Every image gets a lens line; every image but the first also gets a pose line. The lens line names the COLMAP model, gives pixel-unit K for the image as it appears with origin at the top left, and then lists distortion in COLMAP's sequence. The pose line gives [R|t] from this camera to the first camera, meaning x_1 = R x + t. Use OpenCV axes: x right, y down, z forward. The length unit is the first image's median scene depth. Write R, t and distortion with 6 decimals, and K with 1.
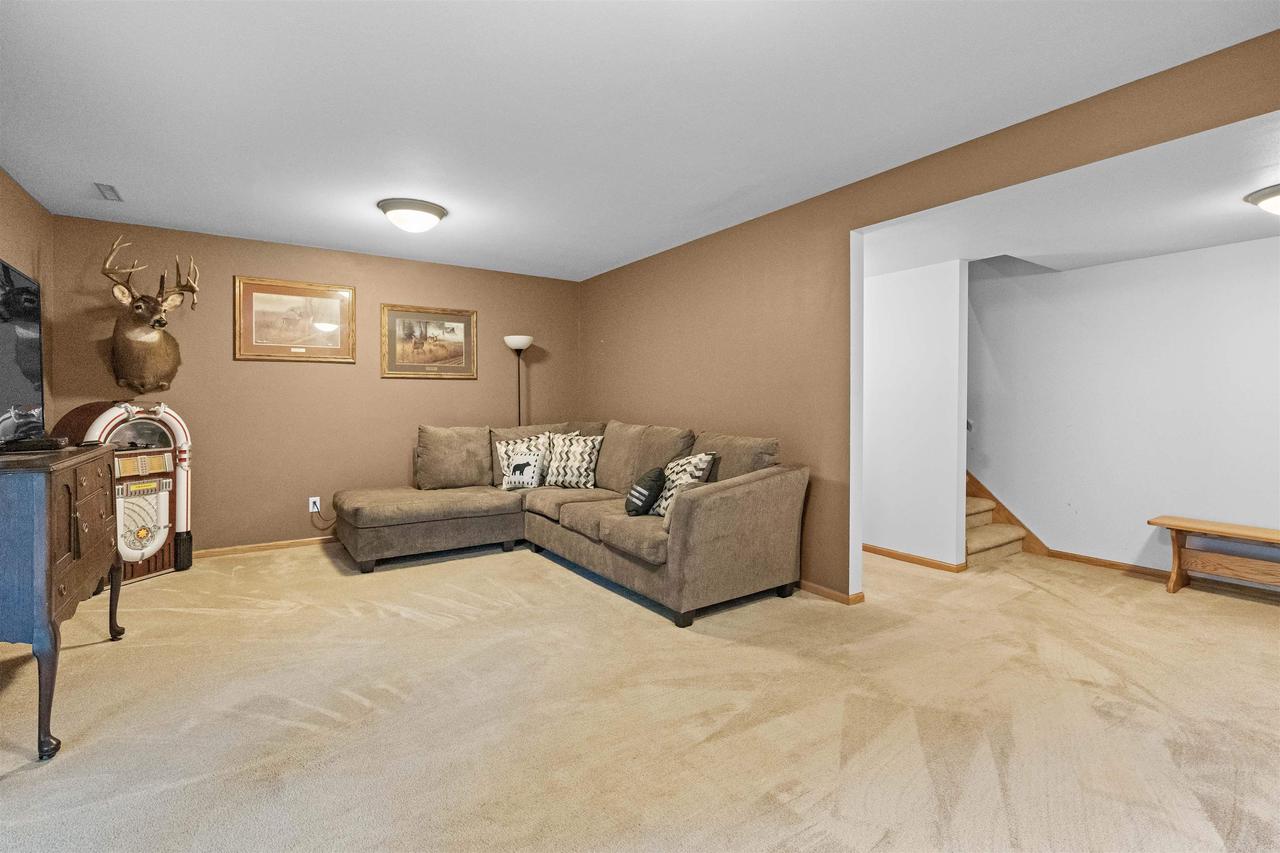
lens RADIAL K [[580.1, 0, 636.7], [0, 580.1, 404.5], [0, 0, 1]] dist [0.000161, 0.000538]
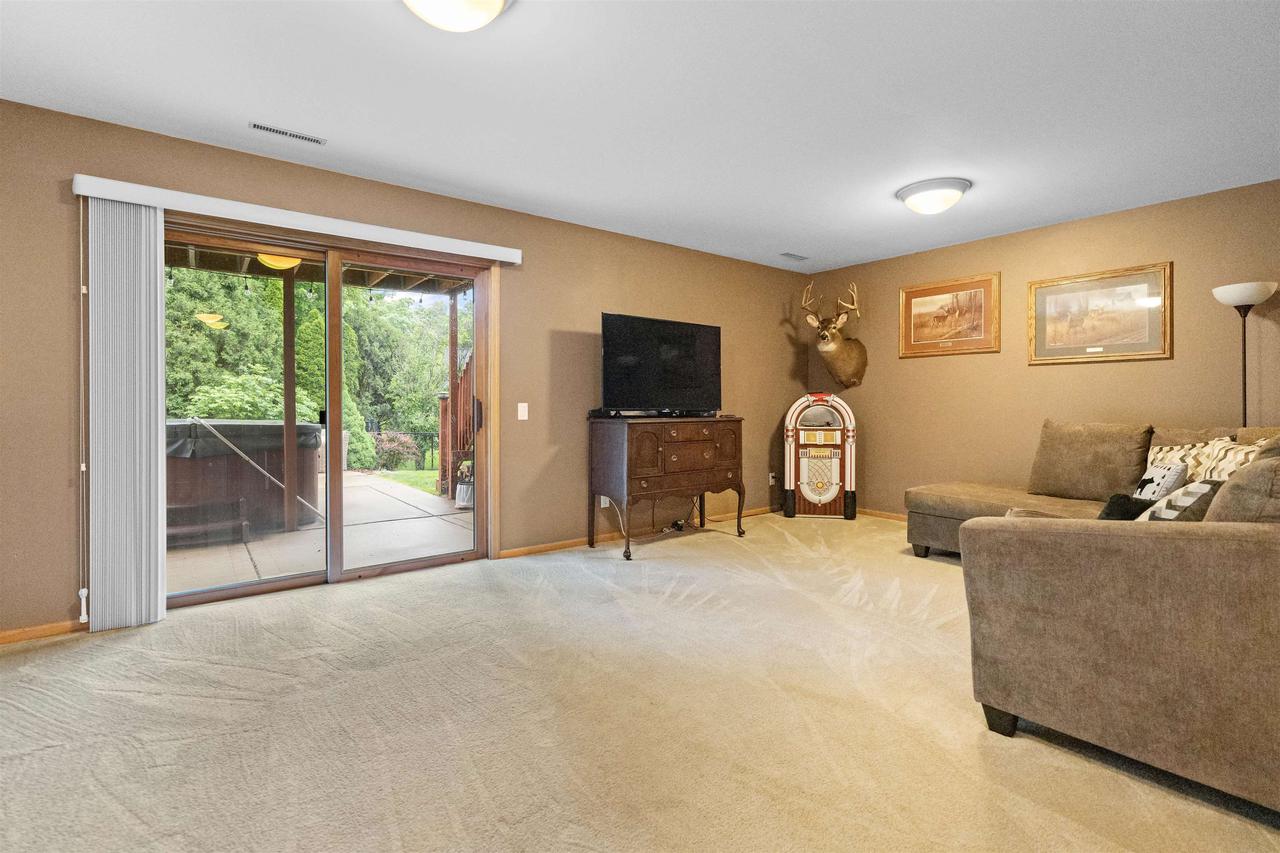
lens RADIAL K [[580.1, 0, 636.7], [0, 580.1, 404.5], [0, 0, 1]] dist [0.000161, 0.000538]
pose [[0.081505, 0.007129, -0.996647, 0.515295], [-0.004403, 0.999967, 0.006793, 0.014203], [0.996663, 0.003835, 0.081534, 0.408032]]
